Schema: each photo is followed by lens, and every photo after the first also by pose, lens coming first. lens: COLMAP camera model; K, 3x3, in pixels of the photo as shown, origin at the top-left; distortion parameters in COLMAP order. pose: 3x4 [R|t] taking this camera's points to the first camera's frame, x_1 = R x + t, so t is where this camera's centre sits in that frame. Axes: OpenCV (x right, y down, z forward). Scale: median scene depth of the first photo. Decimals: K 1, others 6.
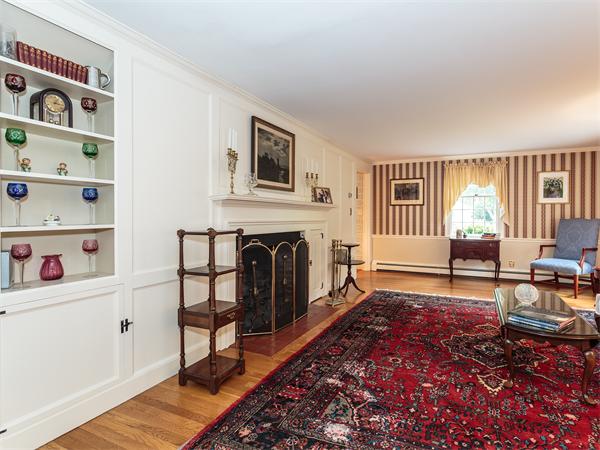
lens RADIAL K [[341.7, 0, 294.4], [0, 341.7, 220.6], [0, 0, 1]] dist [0.000086, -0.000742]
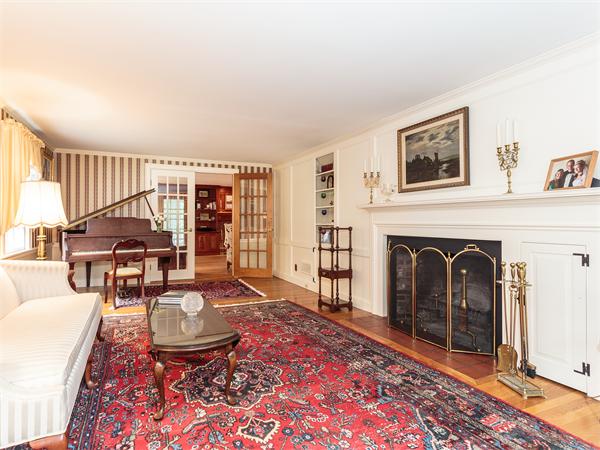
lens RADIAL K [[341.7, 0, 295.4], [0, 341.7, 222.3], [0, 0, 1]] dist [0.000086, -0.000742]
pose [[-0.601133, 0.006553, -0.799122, 0.999336], [-0.003784, 0.999932, 0.011047, -0.013691], [0.799140, 0.009665, -0.601067, 1.422197]]
